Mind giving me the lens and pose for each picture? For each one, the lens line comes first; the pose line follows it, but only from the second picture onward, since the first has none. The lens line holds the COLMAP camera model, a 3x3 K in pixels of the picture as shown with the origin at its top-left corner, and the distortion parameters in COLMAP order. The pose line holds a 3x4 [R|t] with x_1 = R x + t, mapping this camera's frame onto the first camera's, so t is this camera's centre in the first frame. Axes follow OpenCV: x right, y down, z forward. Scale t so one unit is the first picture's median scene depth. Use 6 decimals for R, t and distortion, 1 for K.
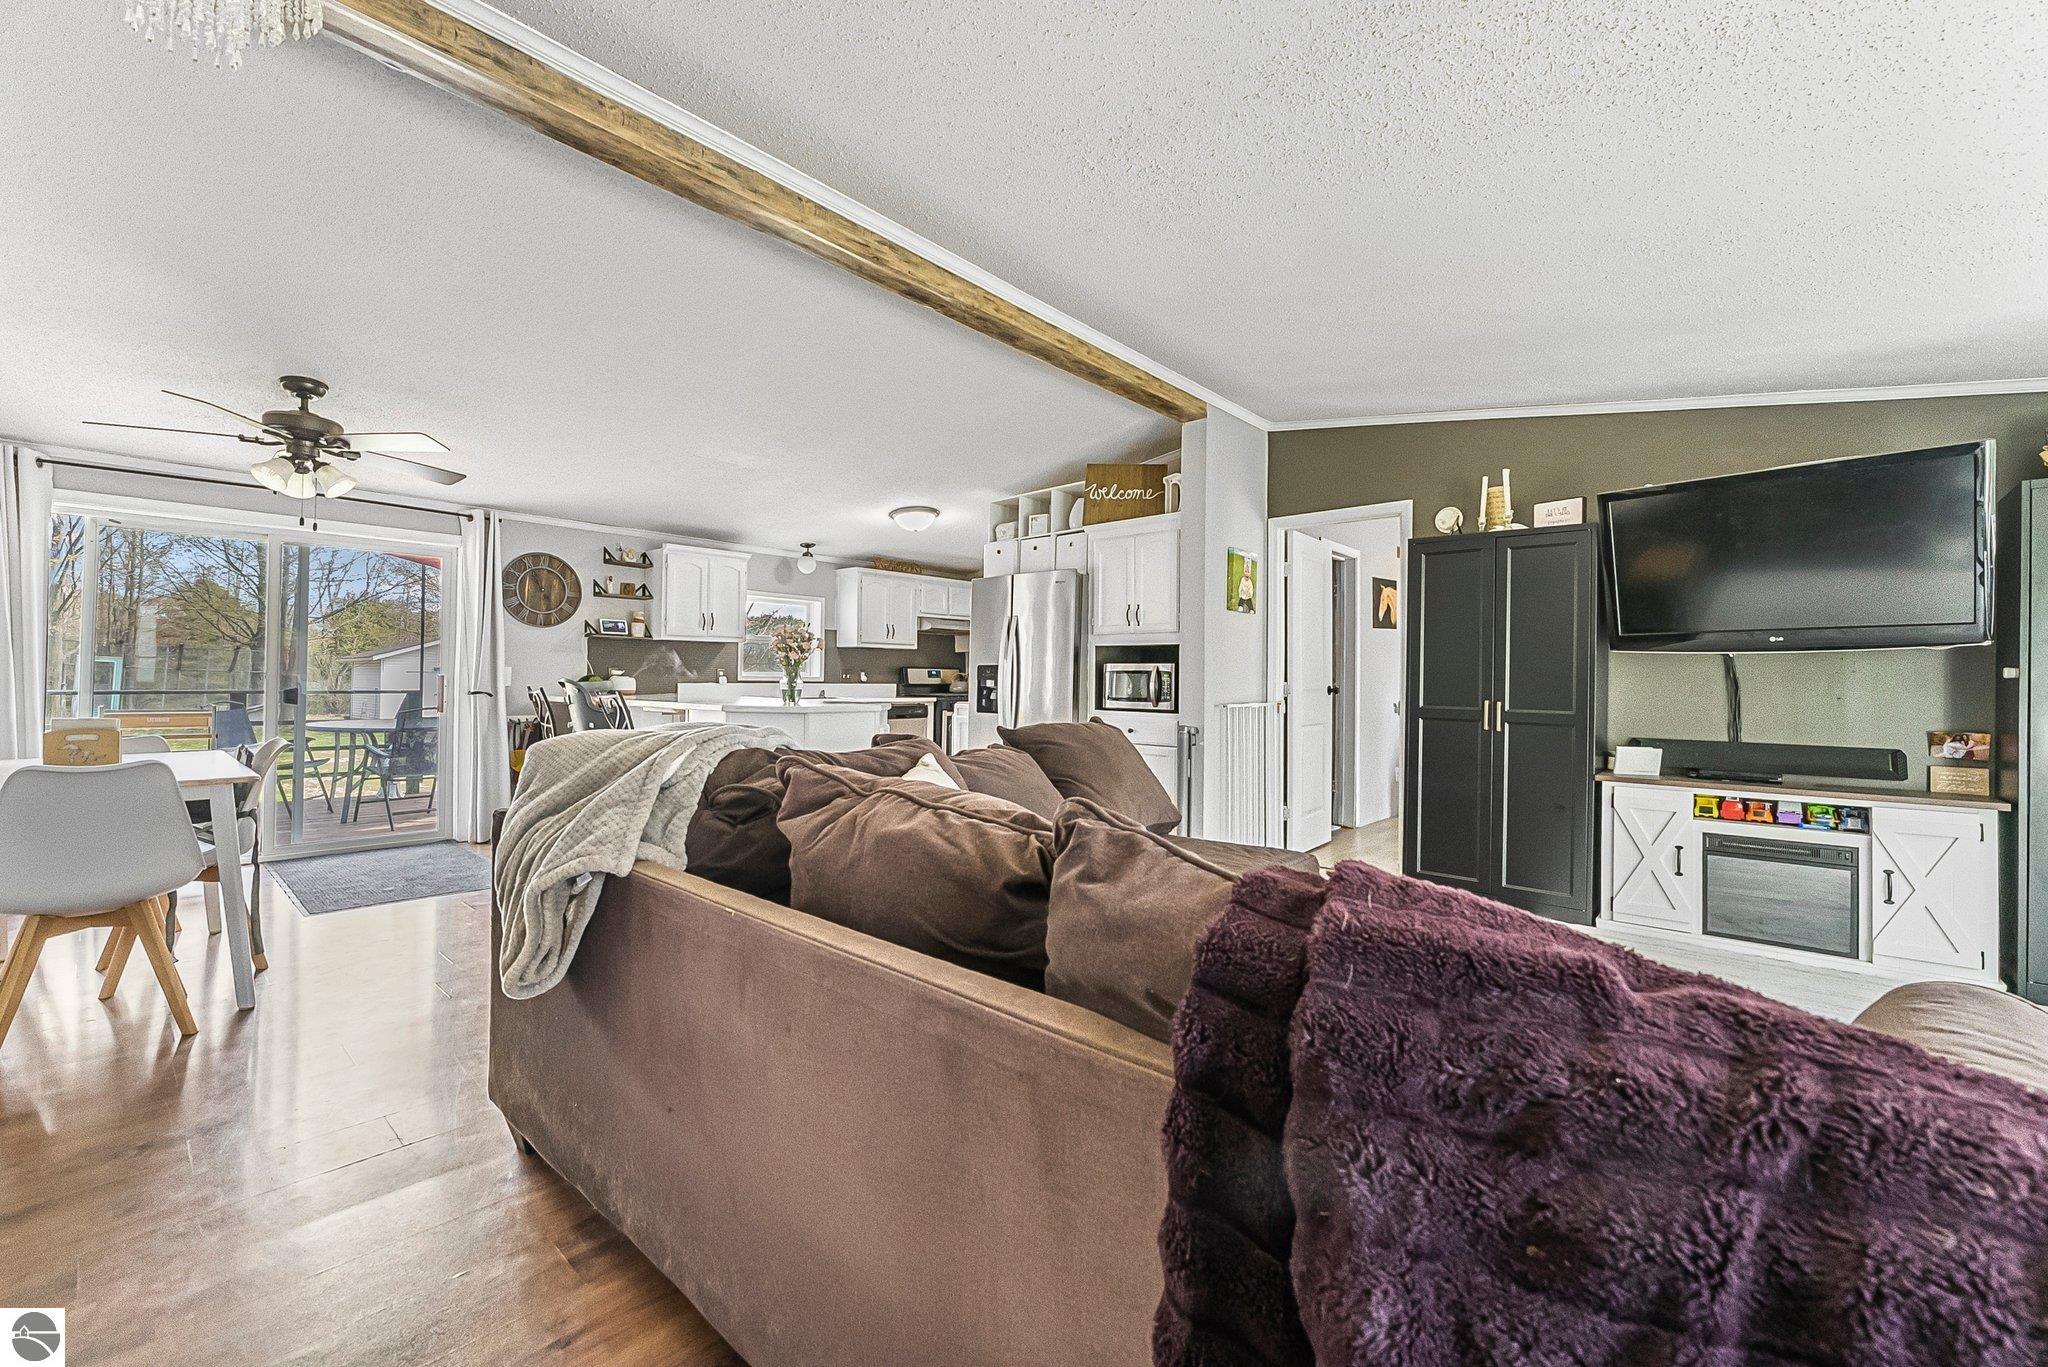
lens RADIAL K [[841.0, 0, 1038.8], [0, 841.0, 674.3], [0, 0, 1]] dist [-0.000298, -0.001552]
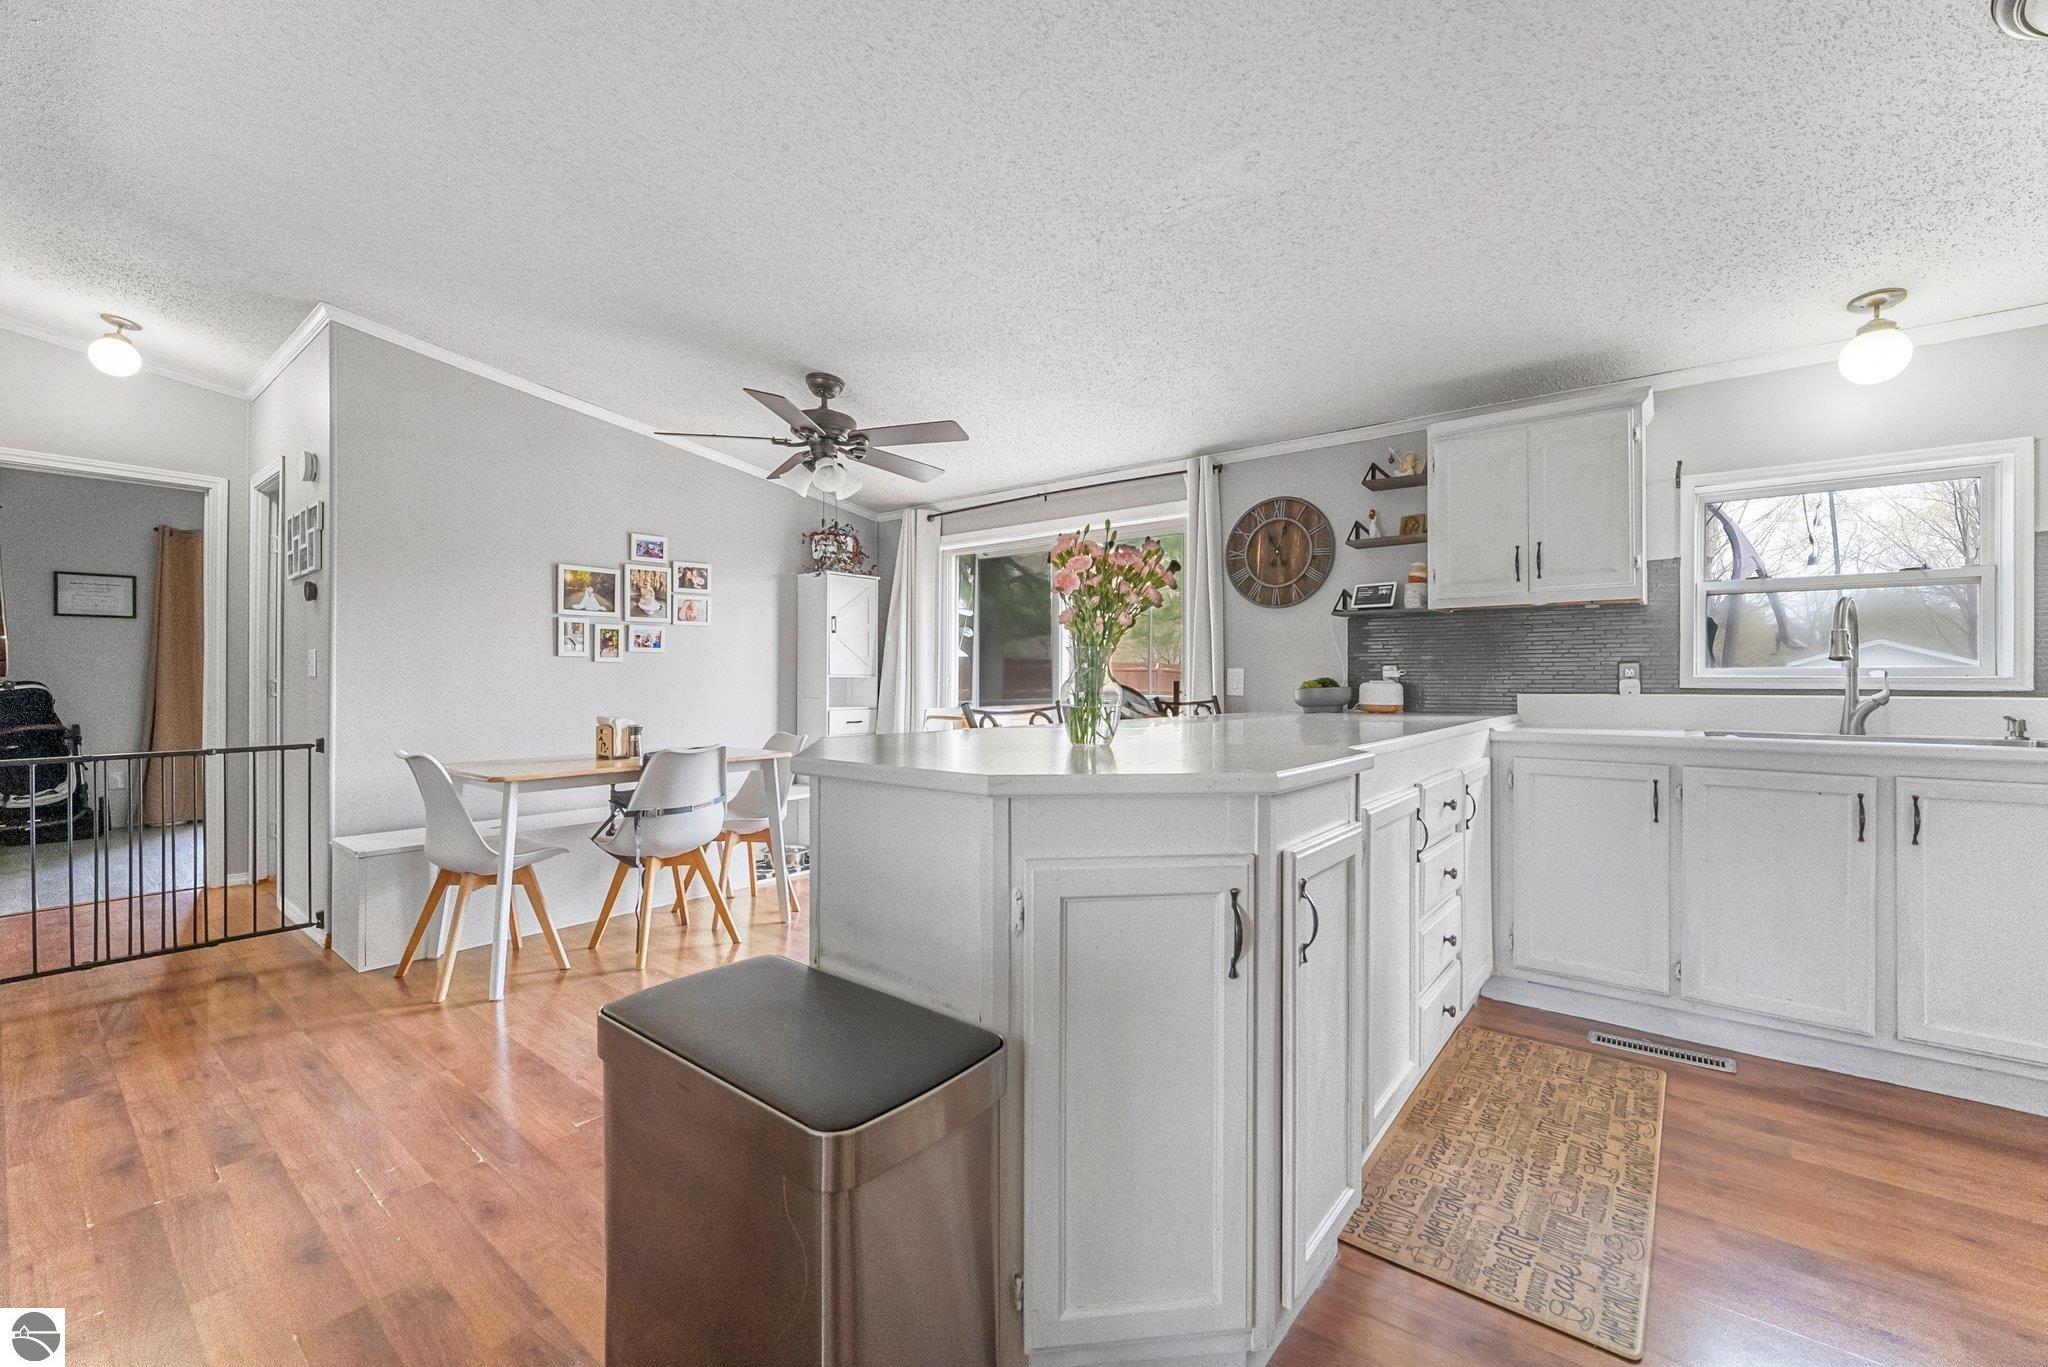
lens RADIAL K [[841.0, 0, 1041.5], [0, 841.0, 675.6], [0, 0, 1]] dist [-0.000298, -0.001552]
pose [[0.059248, -0.016789, -0.998102, 0.060999], [0.005475, 0.999849, -0.016493, 0.007362], [0.998228, -0.004487, 0.059331, 0.751543]]
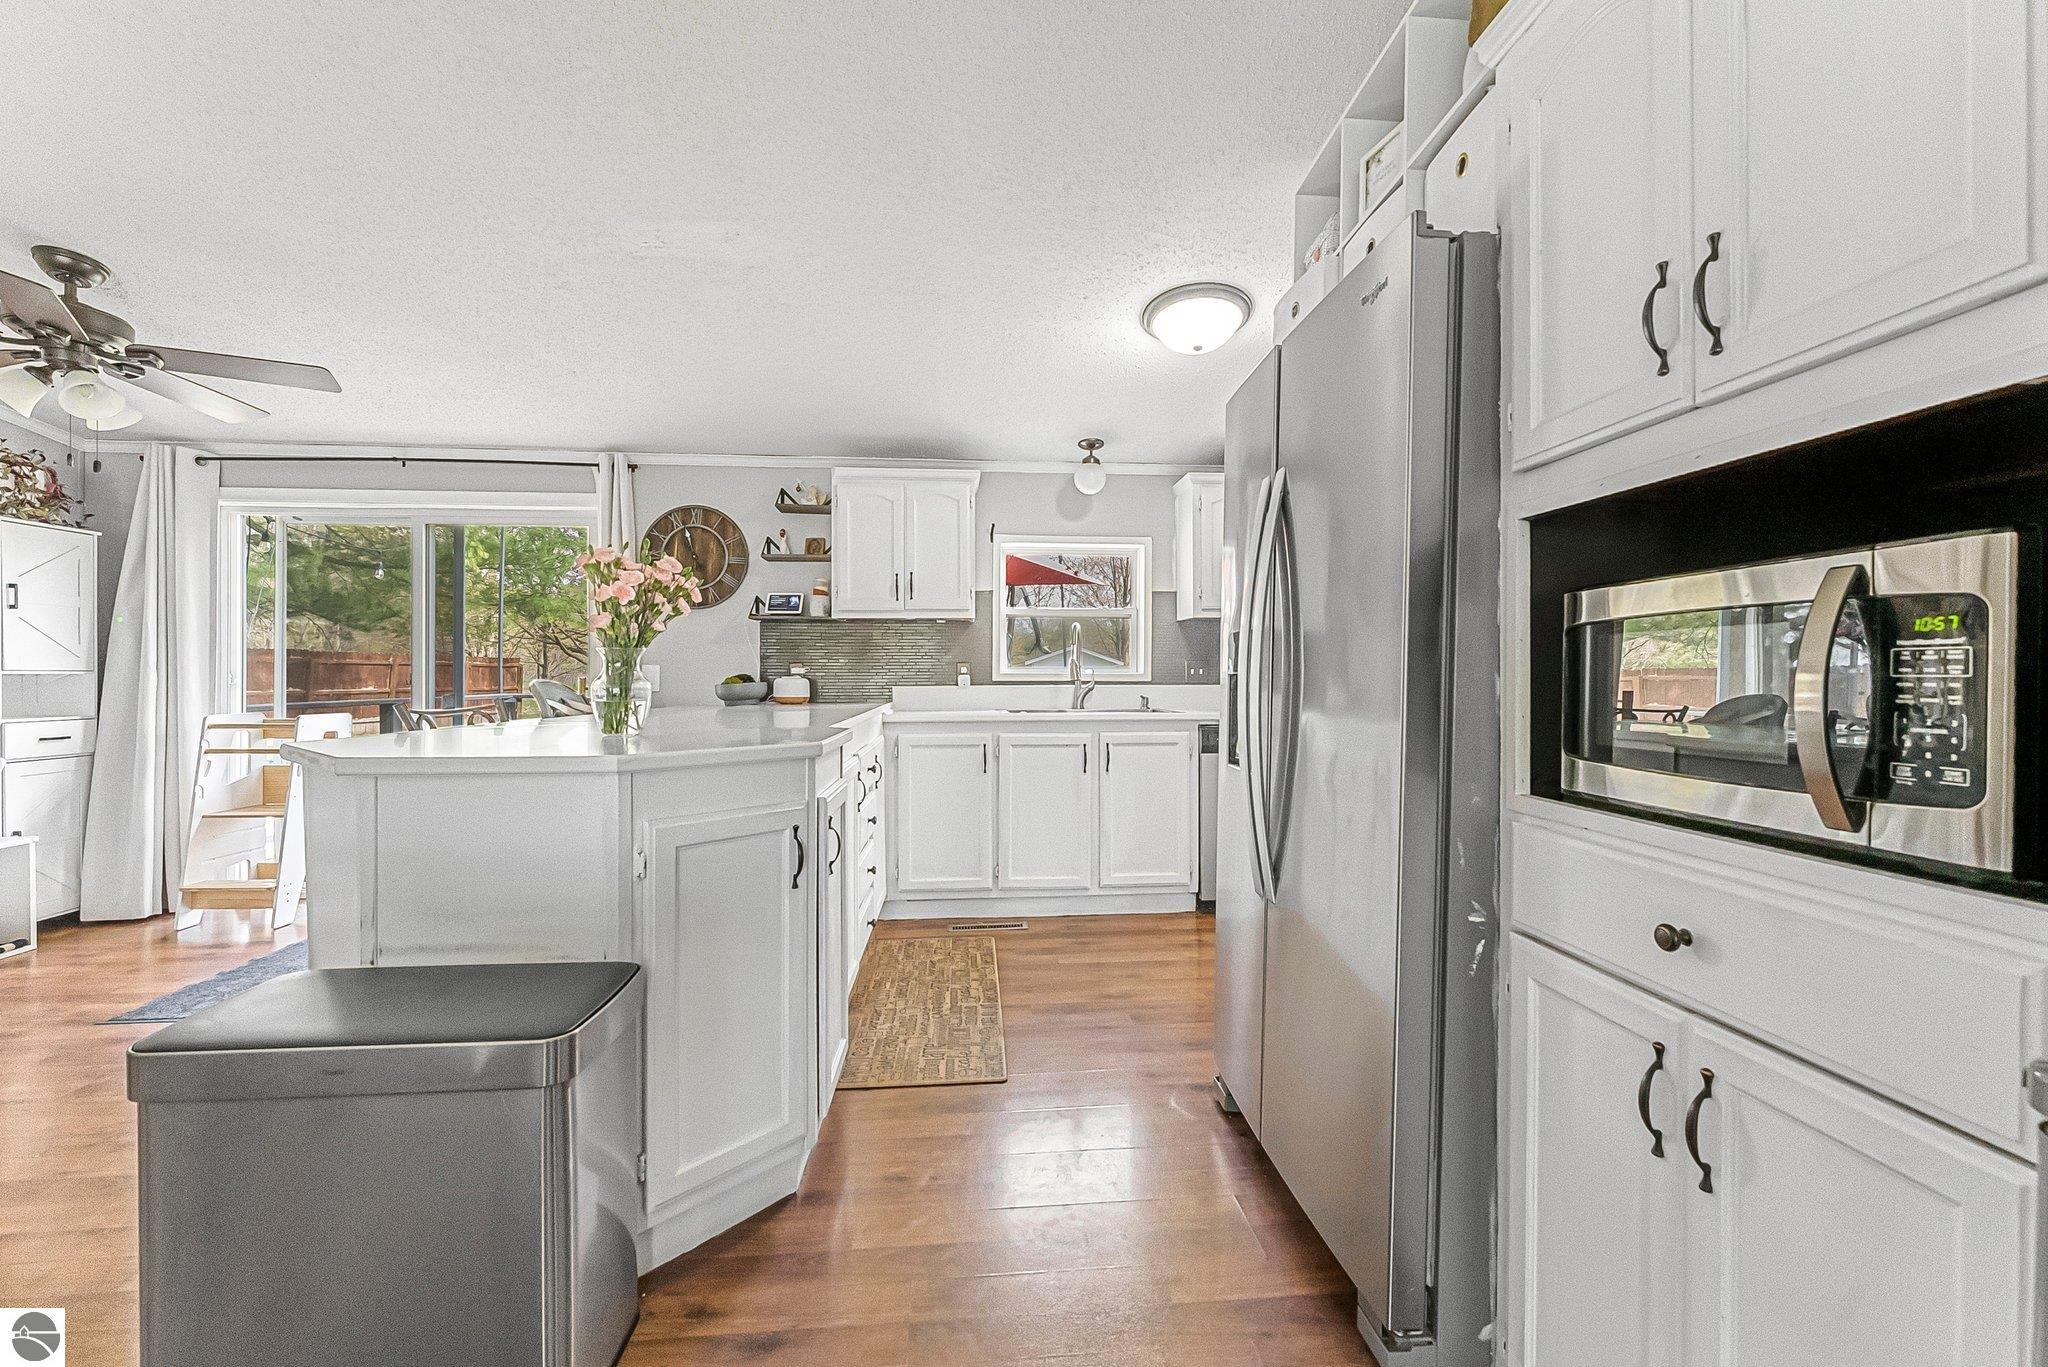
lens RADIAL K [[841.0, 0, 1044.5], [0, 841.0, 681.1], [0, 0, 1]] dist [-0.000298, -0.001552]
pose [[0.729351, -0.008071, -0.684092, 0.115458], [0.013335, 0.999908, 0.002420, 0.007814], [0.684010, -0.010887, 0.729392, 0.660155]]
